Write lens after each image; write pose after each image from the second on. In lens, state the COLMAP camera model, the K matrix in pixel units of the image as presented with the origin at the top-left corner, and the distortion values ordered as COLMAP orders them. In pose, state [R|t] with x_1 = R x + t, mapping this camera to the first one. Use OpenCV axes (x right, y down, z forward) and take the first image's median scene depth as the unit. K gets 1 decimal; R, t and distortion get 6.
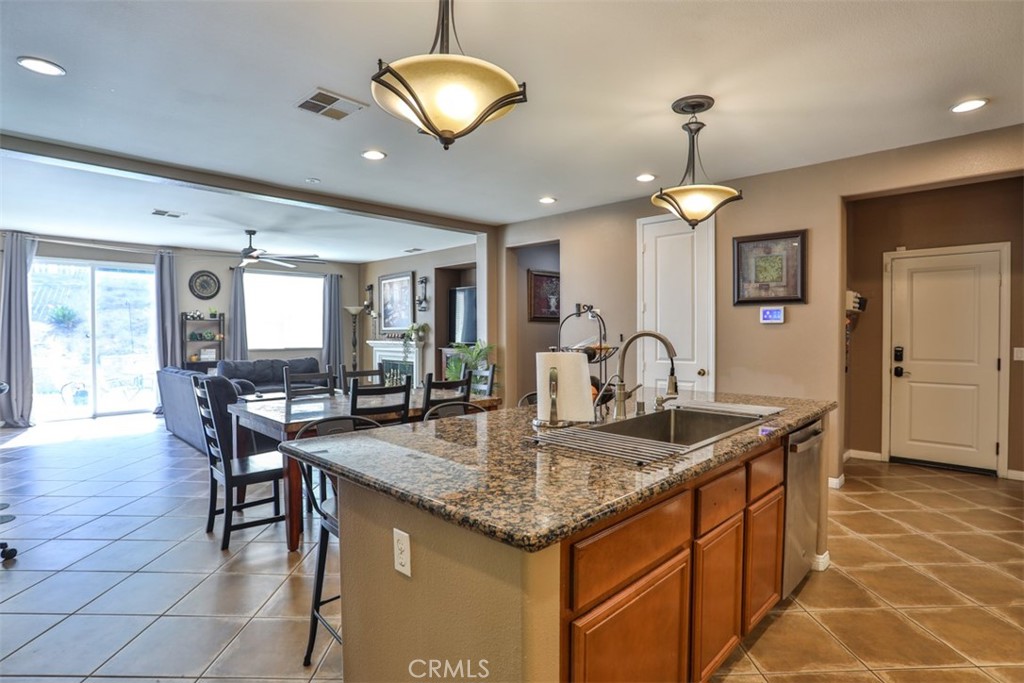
lens RADIAL K [[533.6, 0, 512.0], [0, 533.6, 341.5], [0, 0, 1]] dist [-0.003828, -0.000636]
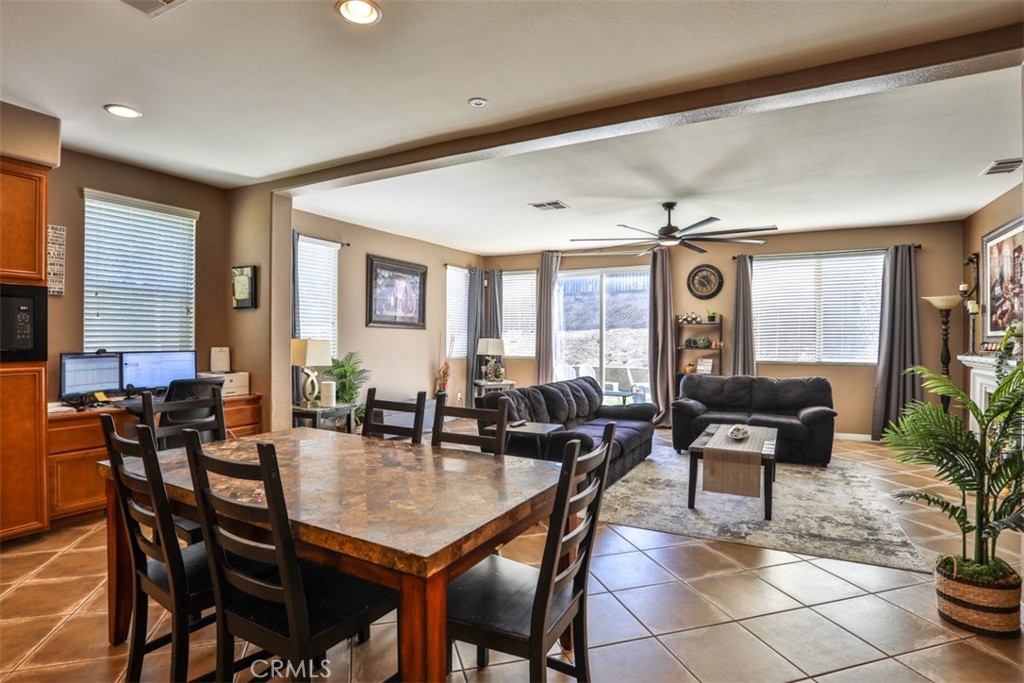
lens RADIAL K [[533.6, 0, 512.0], [0, 533.6, 341.5], [0, 0, 1]] dist [-0.003828, -0.000636]
pose [[0.295662, 0.012320, -0.955213, 0.136853], [-0.025486, 0.999663, 0.005004, -0.009100], [0.954953, 0.022865, 0.295876, 0.469238]]
